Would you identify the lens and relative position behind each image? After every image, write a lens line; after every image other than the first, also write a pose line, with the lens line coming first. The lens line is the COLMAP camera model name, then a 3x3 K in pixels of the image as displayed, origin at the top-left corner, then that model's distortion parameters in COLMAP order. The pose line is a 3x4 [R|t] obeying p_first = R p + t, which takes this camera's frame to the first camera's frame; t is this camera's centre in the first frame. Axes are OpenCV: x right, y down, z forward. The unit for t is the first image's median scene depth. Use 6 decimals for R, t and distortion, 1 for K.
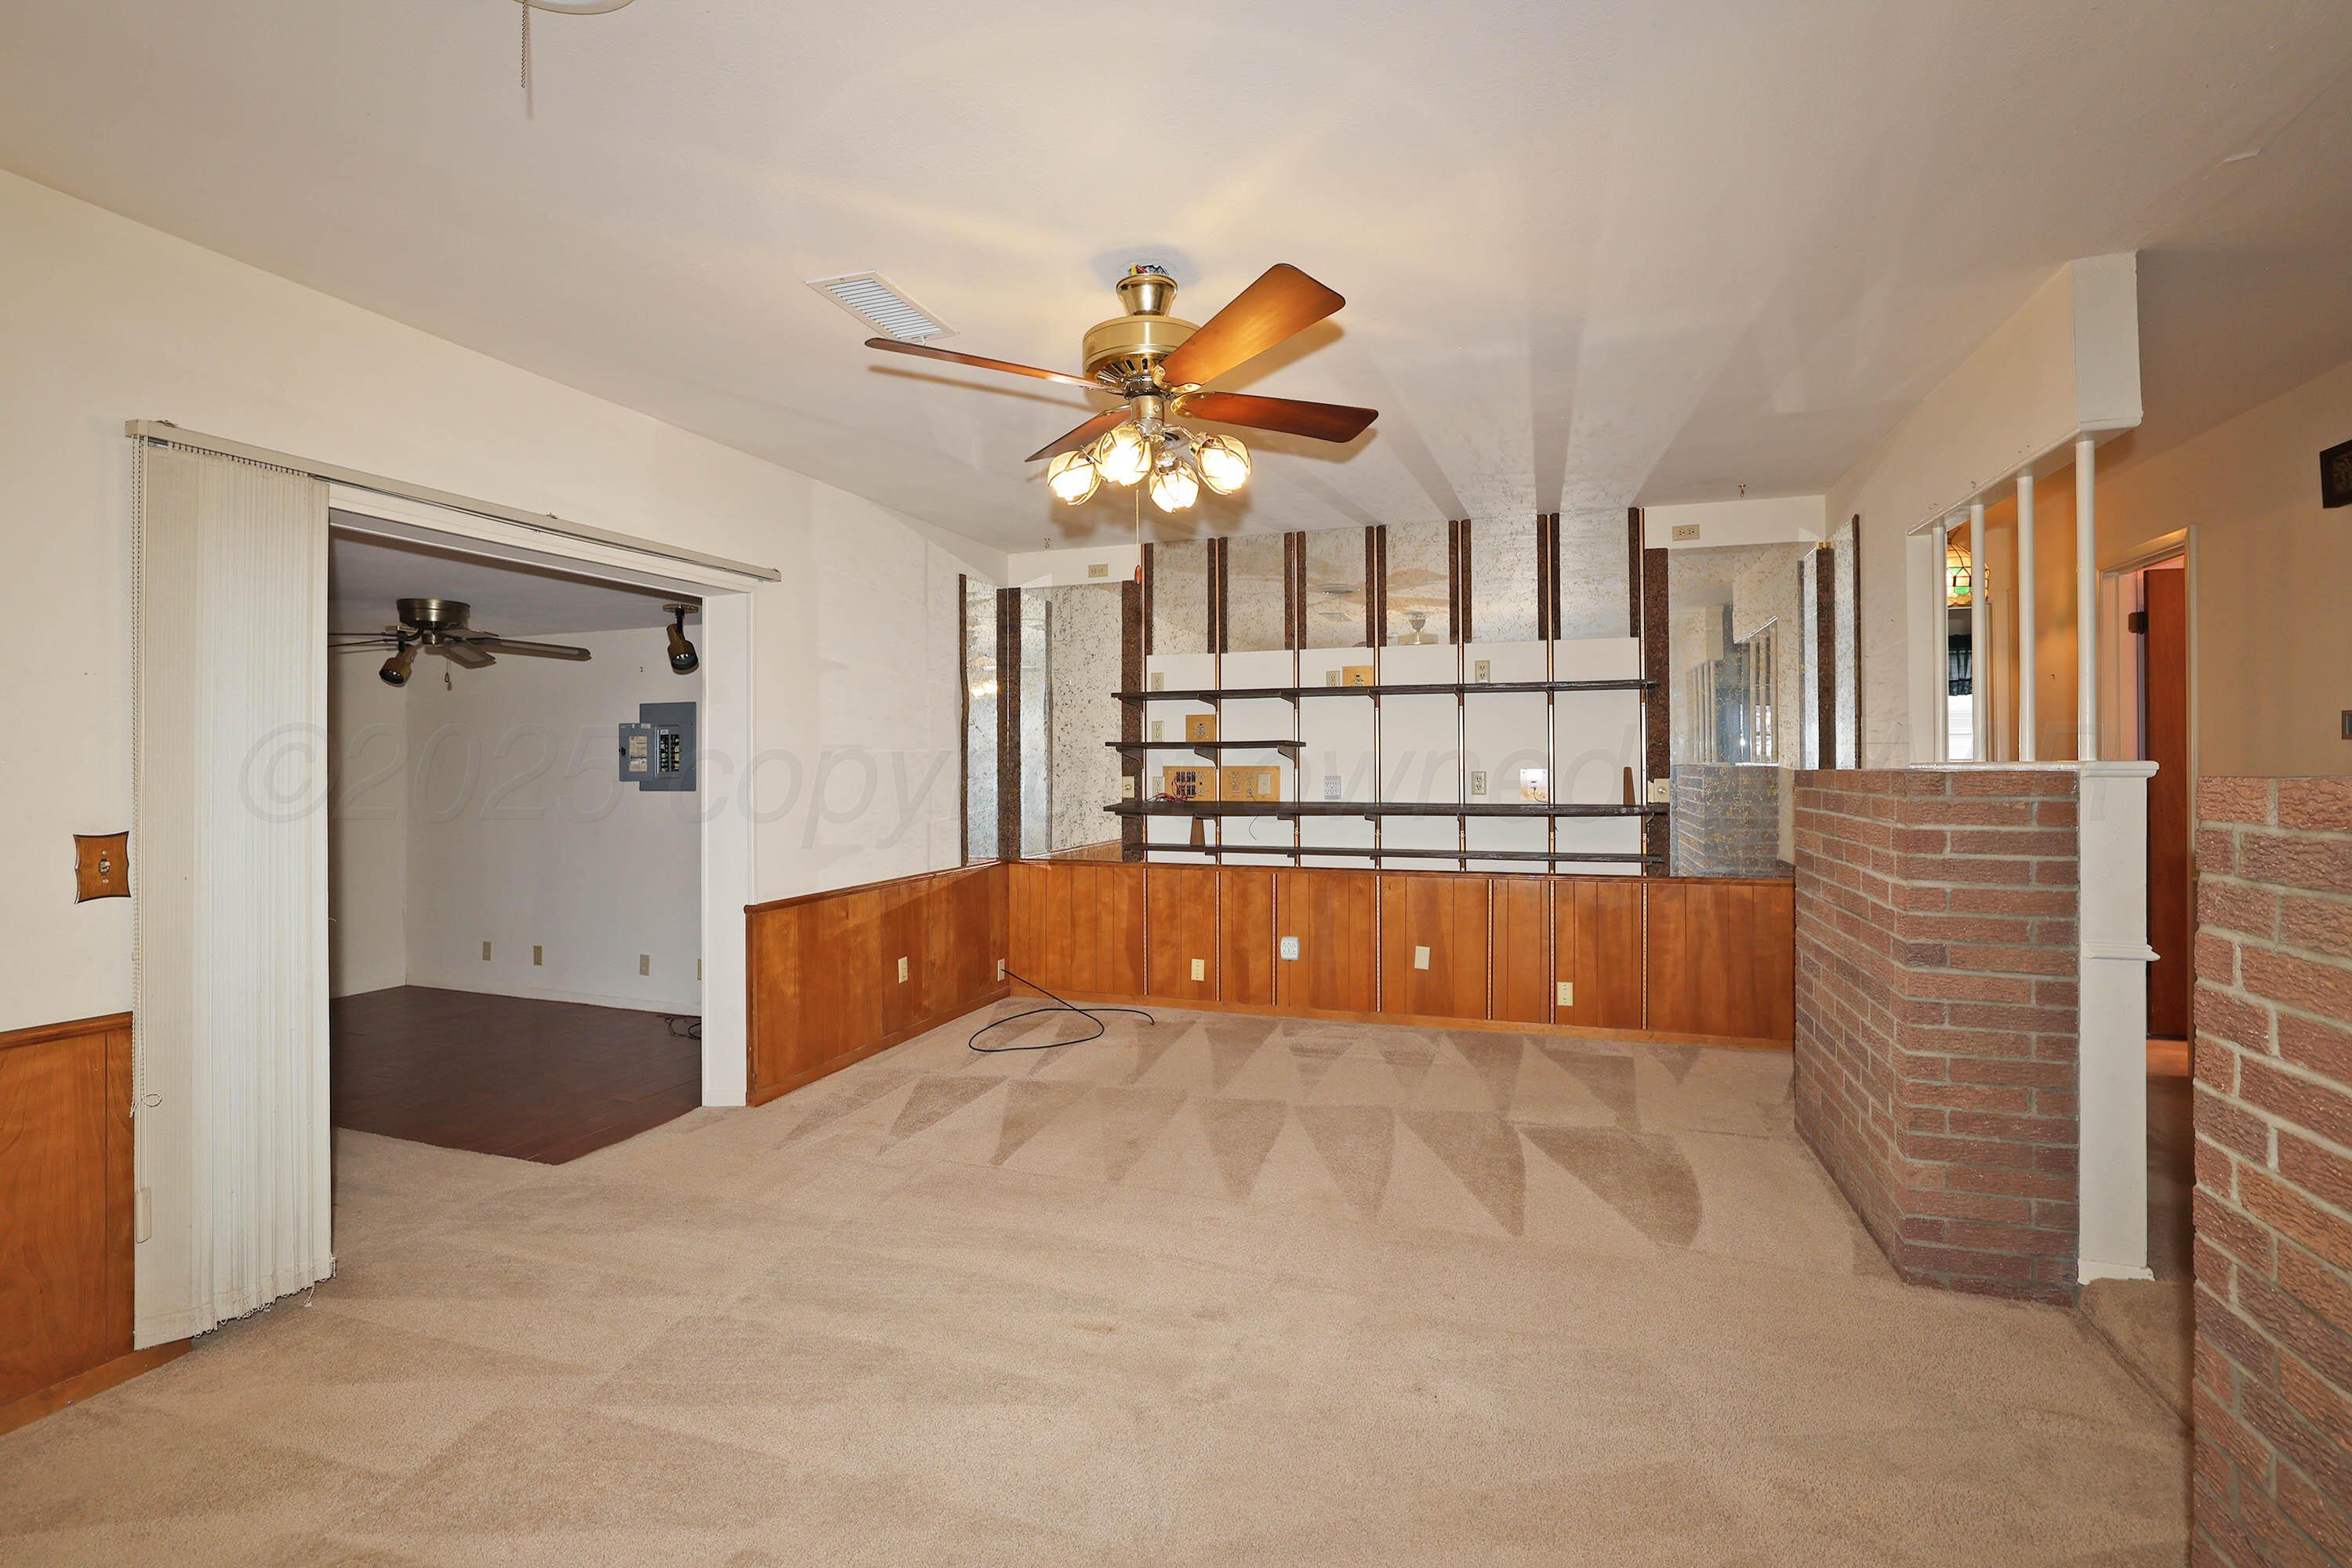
lens RADIAL K [[1054.8, 0, 1175.9], [0, 1054.8, 768.3], [0, 0, 1]] dist [-0.015357, 0.009852]
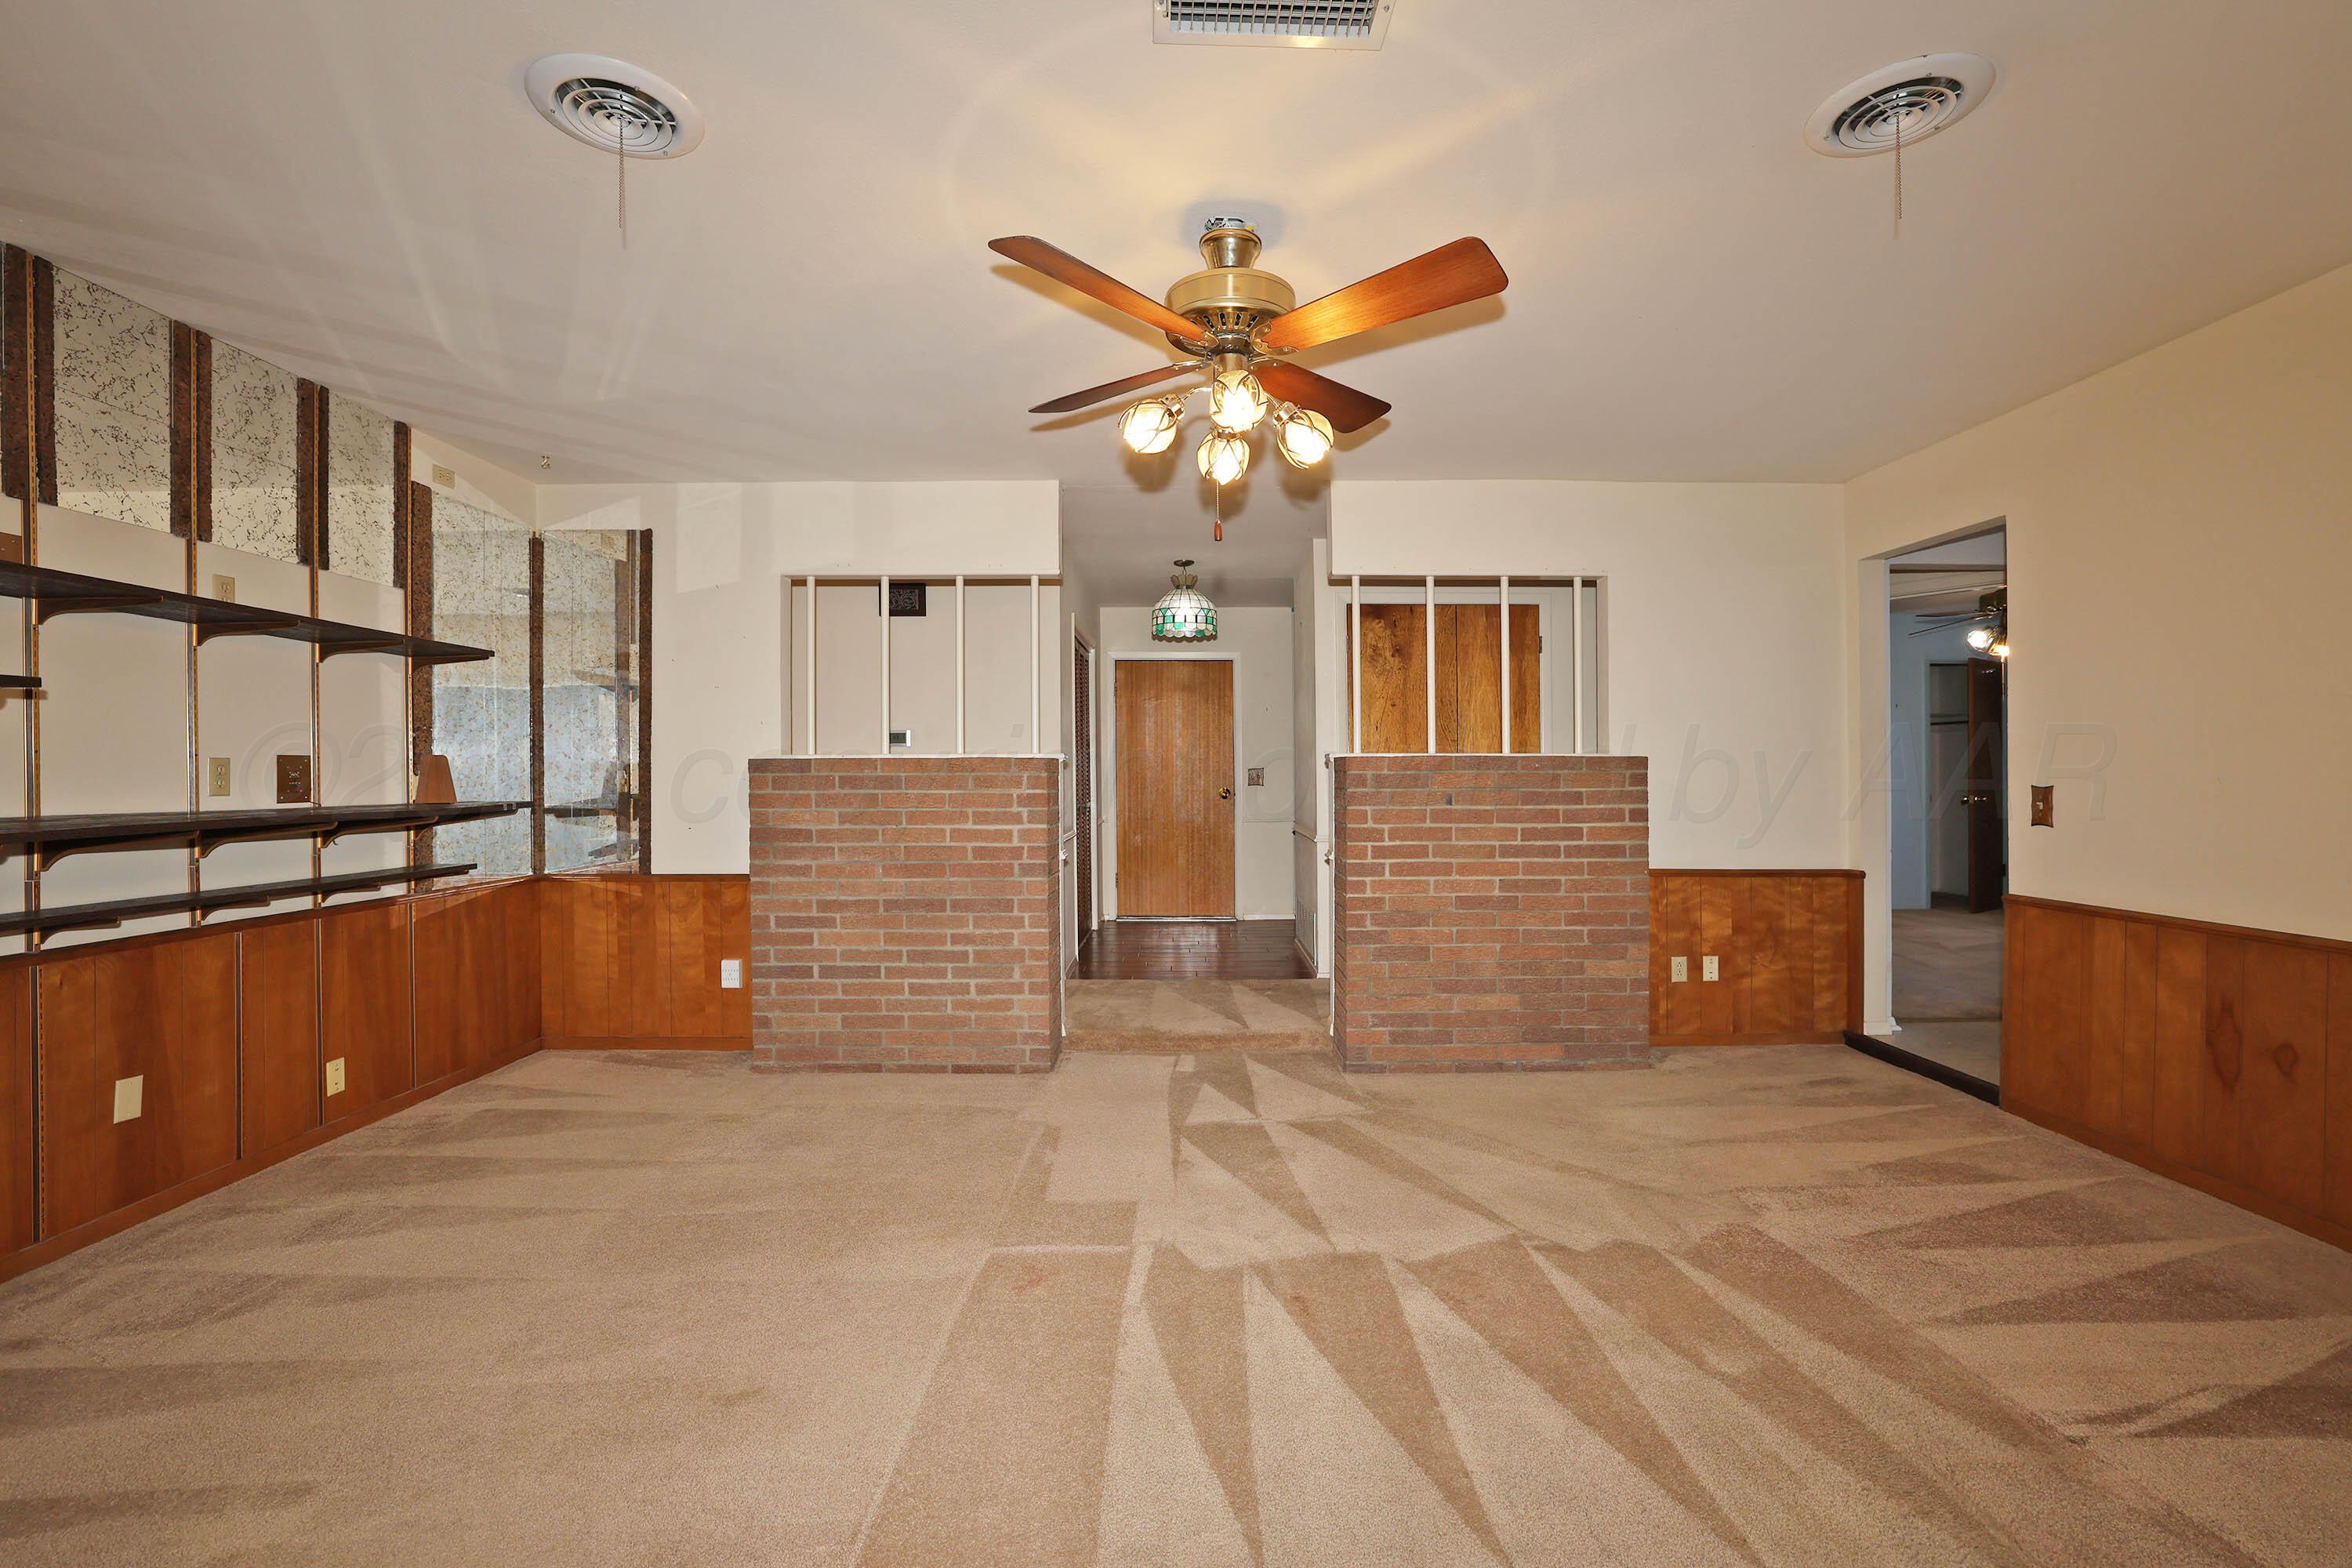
lens RADIAL K [[1054.8, 0, 1180.5], [0, 1054.8, 767.6], [0, 0, 1]] dist [-0.015357, 0.009852]
pose [[-0.332256, 0.008569, 0.943150, -0.474788], [0.005395, 0.999960, -0.007185, 0.016543], [-0.943174, 0.002701, -0.332289, 0.694601]]
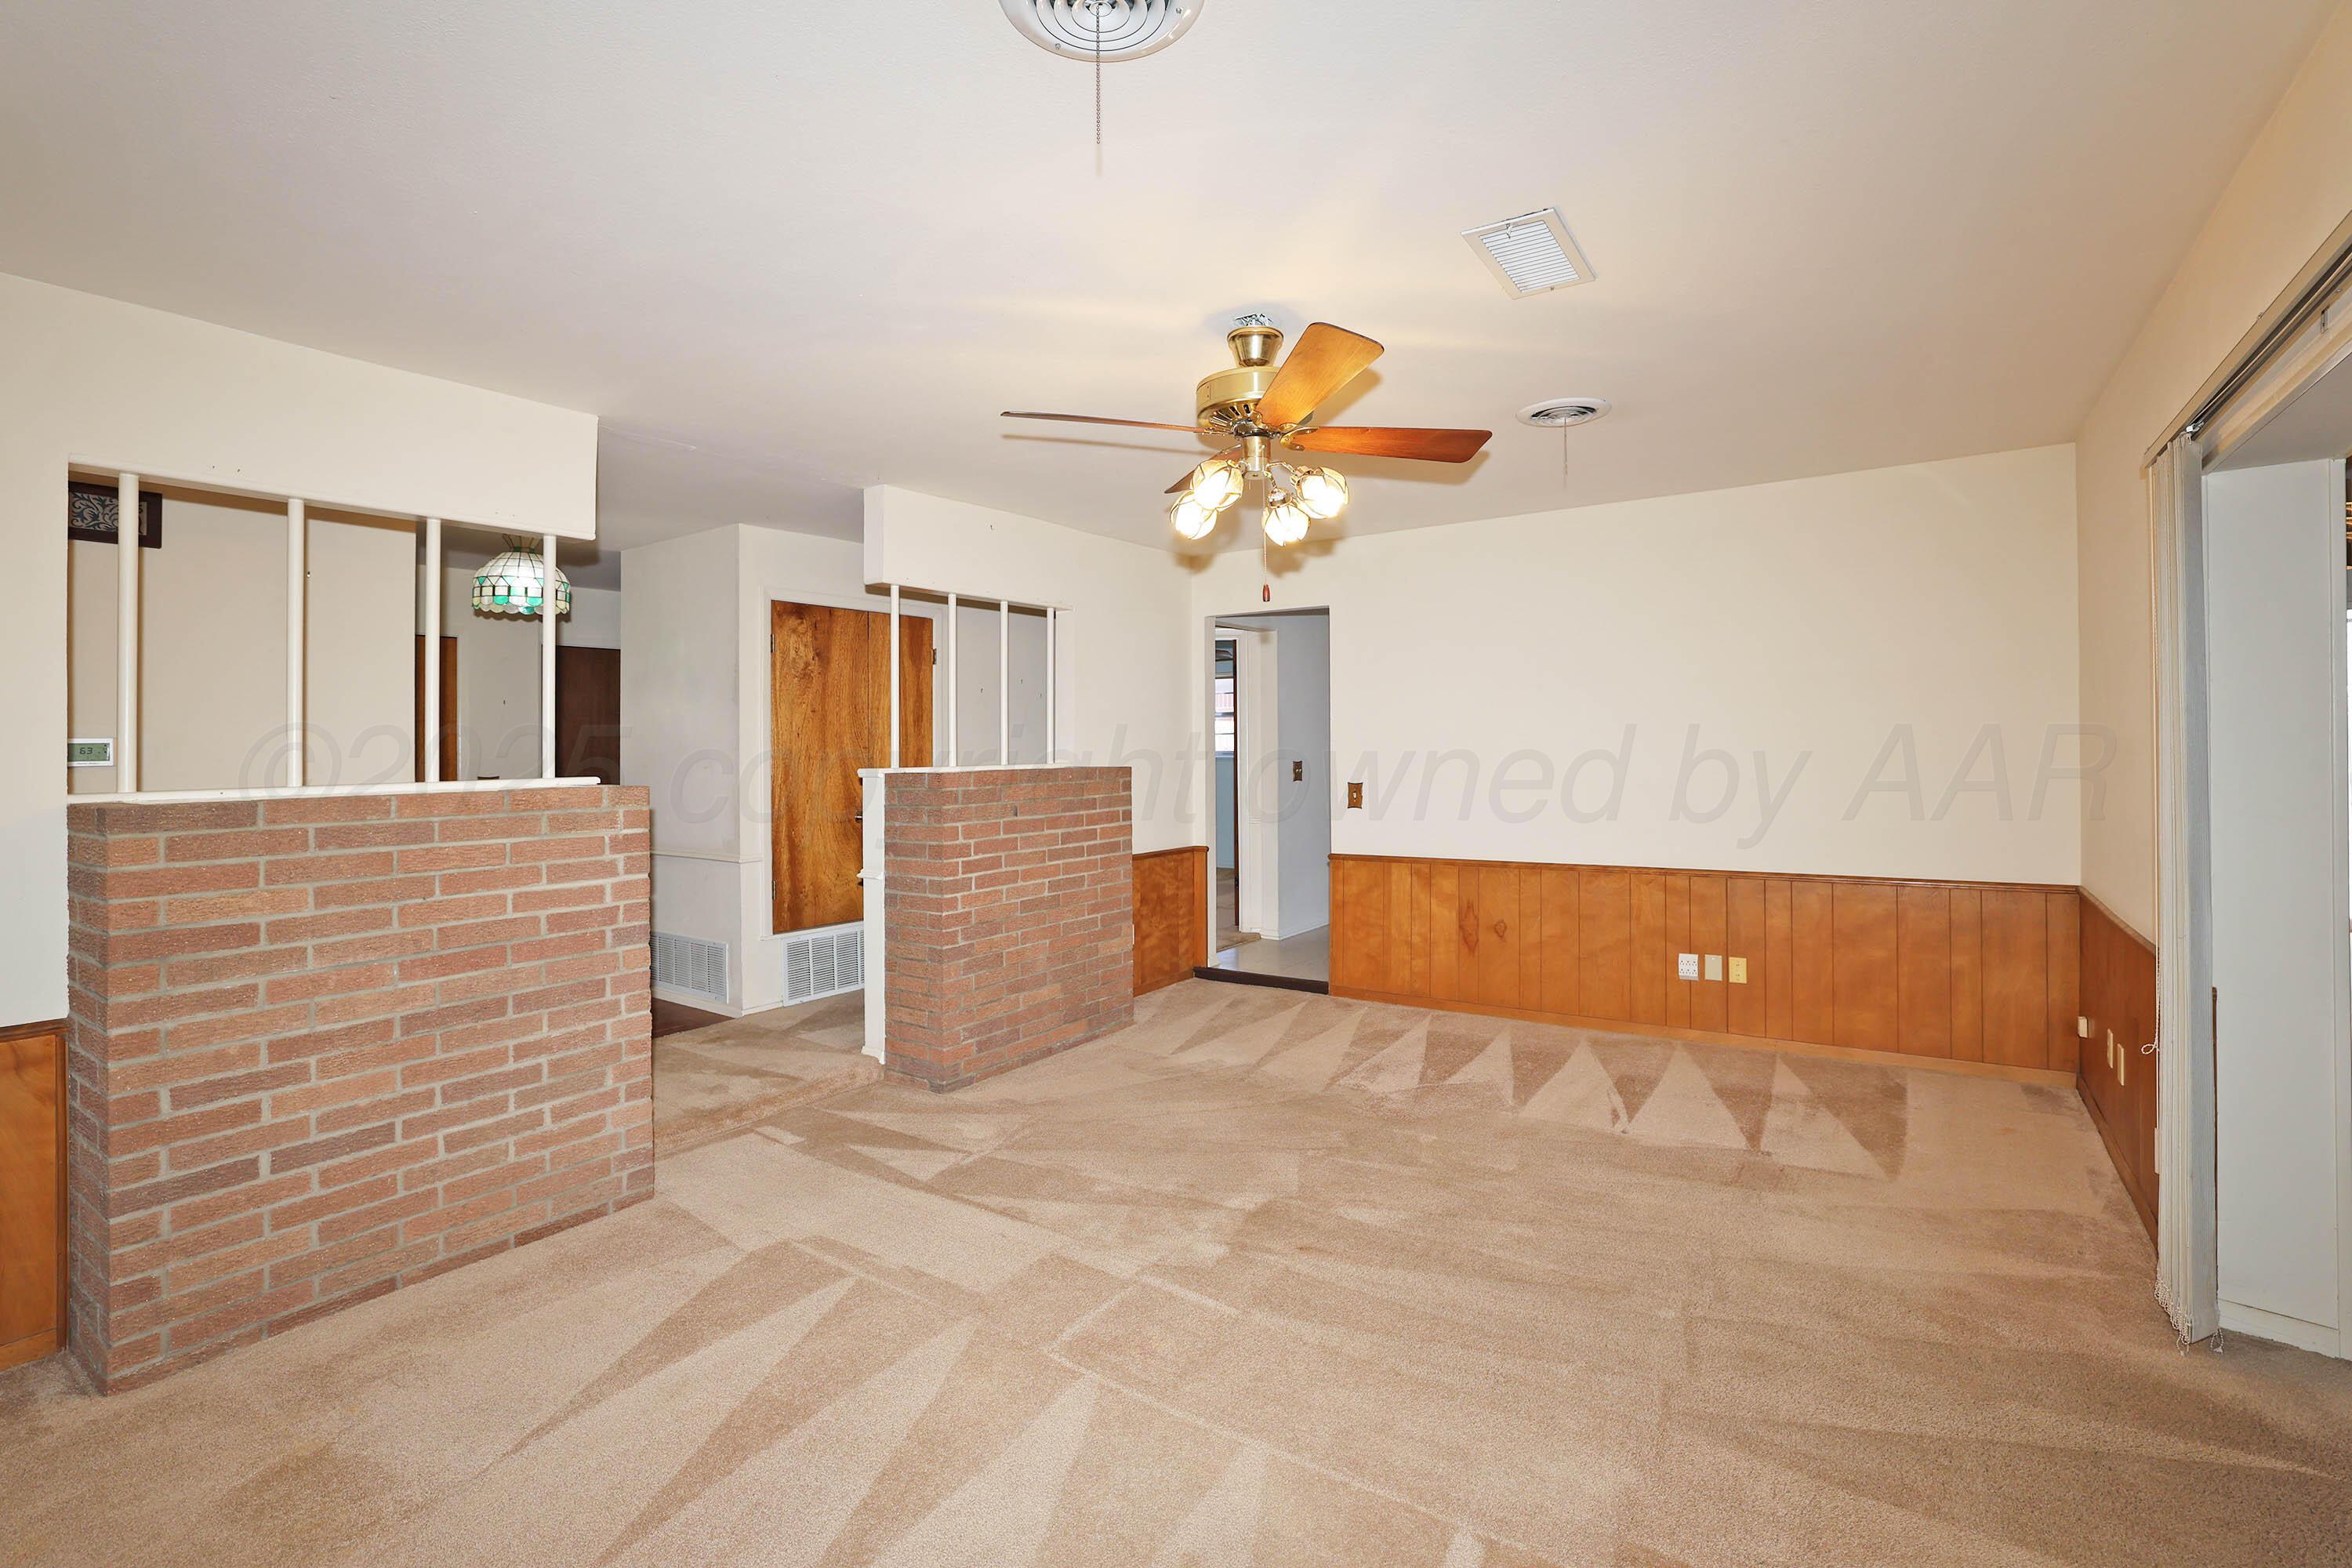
lens RADIAL K [[1054.8, 0, 1237.3], [0, 1054.8, 740.1], [0, 0, 1]] dist [-0.015357, 0.009852]
pose [[-0.963965, 0.019605, 0.265307, -0.169975], [0.018565, 0.999807, -0.006427, -0.014533], [-0.265382, -0.001270, -0.964142, 1.032062]]
